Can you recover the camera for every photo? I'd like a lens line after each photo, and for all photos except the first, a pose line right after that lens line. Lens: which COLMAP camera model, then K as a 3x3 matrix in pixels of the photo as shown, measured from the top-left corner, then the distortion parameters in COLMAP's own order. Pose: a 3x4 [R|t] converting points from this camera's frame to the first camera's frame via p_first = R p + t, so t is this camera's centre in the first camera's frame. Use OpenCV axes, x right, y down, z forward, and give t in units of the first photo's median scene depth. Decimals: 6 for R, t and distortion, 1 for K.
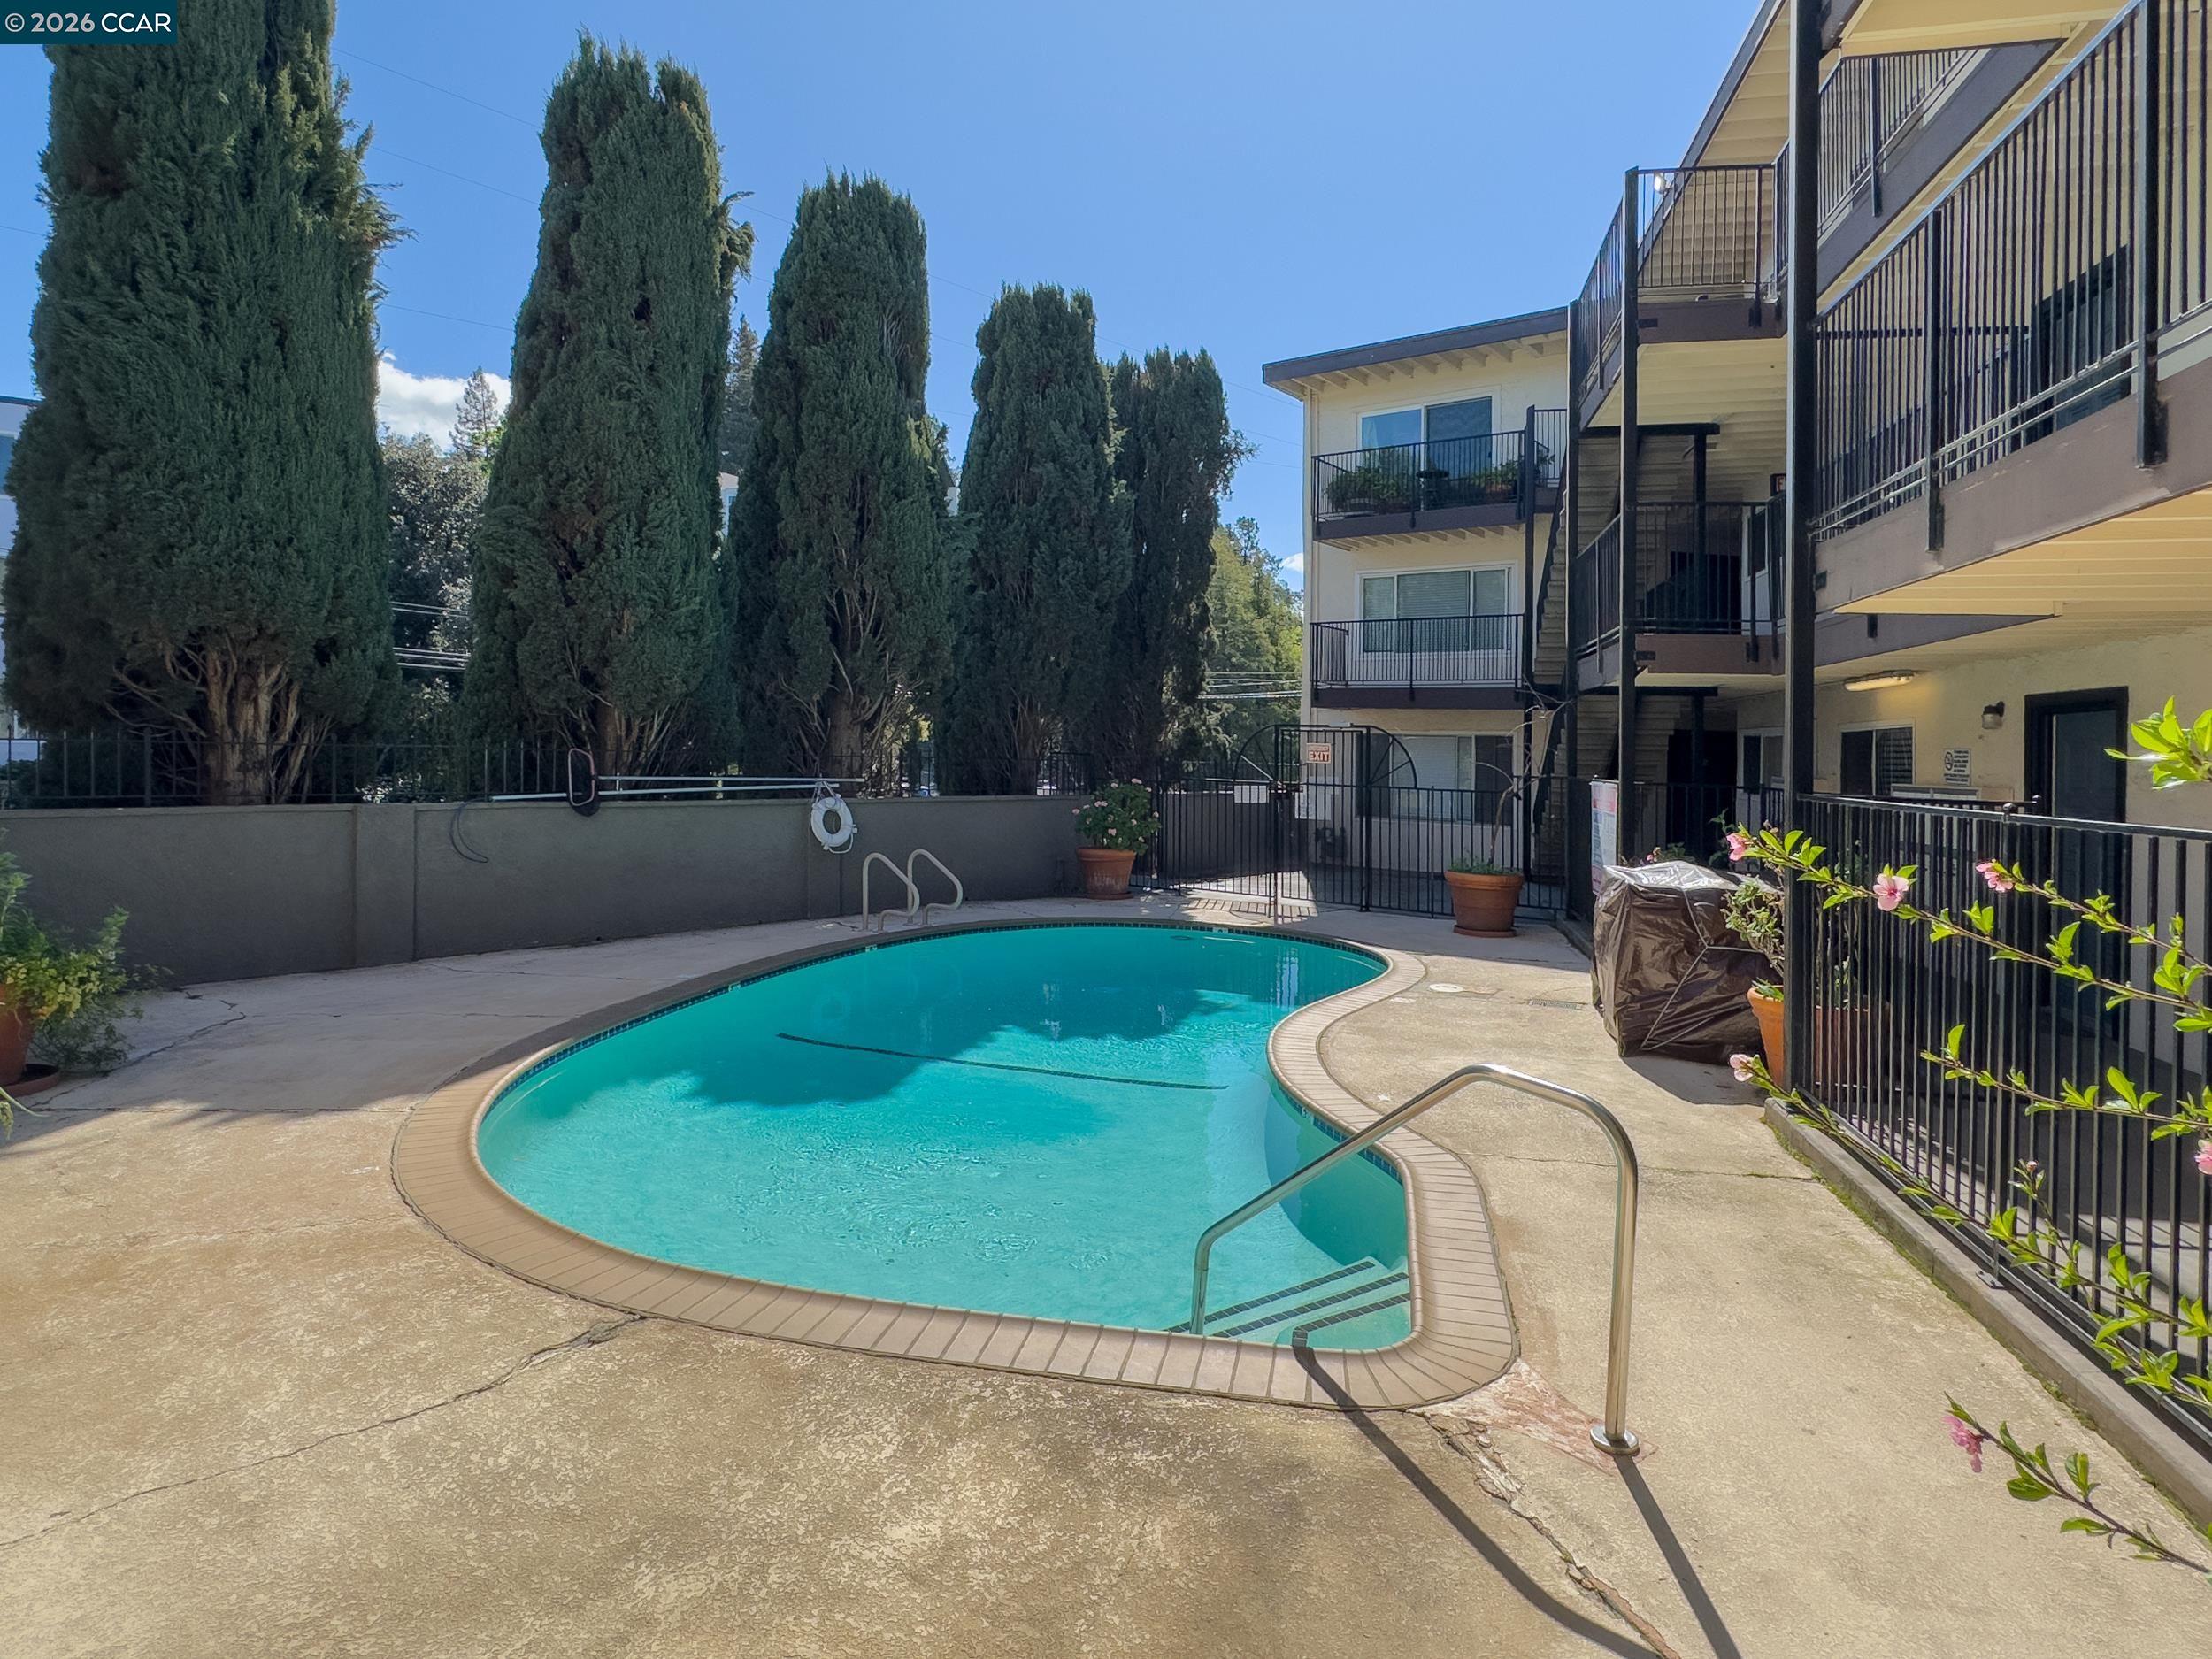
lens RADIAL K [[1183.4, 0, 1108.1], [0, 1183.4, 1151.1], [0, 0, 1]] dist [-0.001730, 0.000711]
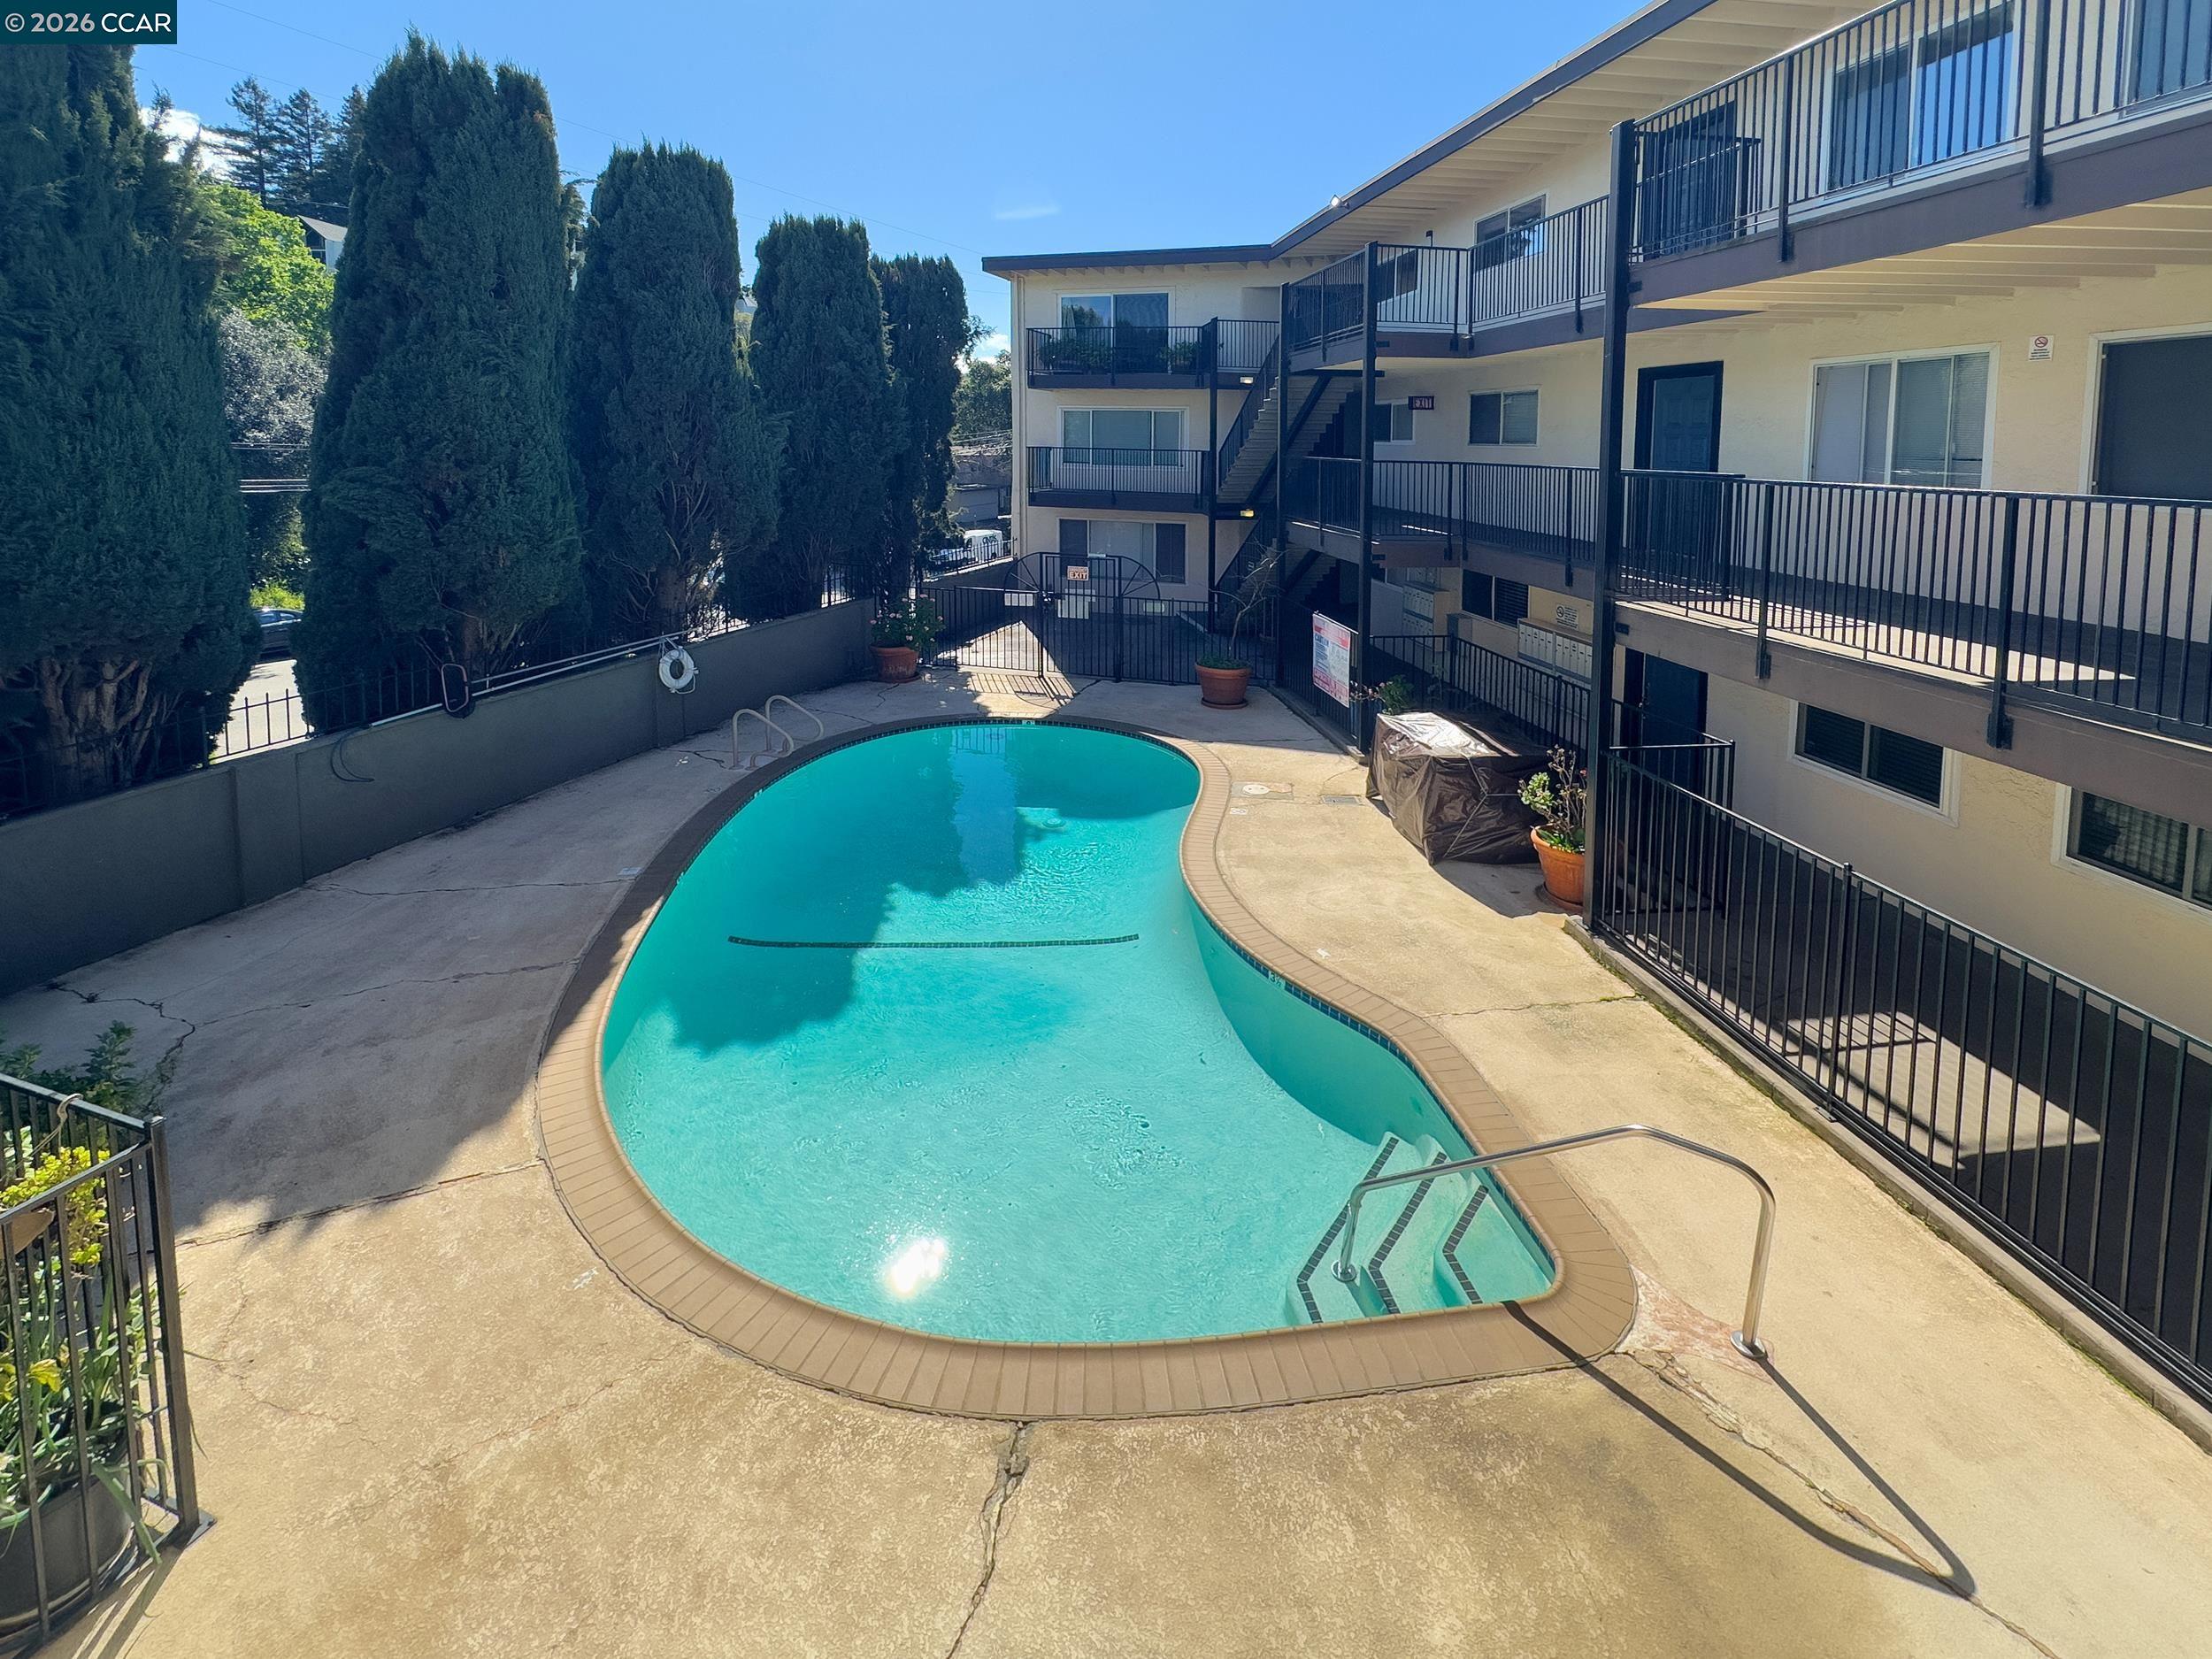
lens RADIAL K [[918.6, 0, 1102.6], [0, 918.6, 824.0], [0, 0, 1]] dist [-0.001807, -0.000199]
pose [[0.940040, -0.173386, 0.293704, -0.218288], [0.154027, 0.984141, 0.087995, -0.239613], [-0.304303, -0.037481, 0.951838, 0.044773]]
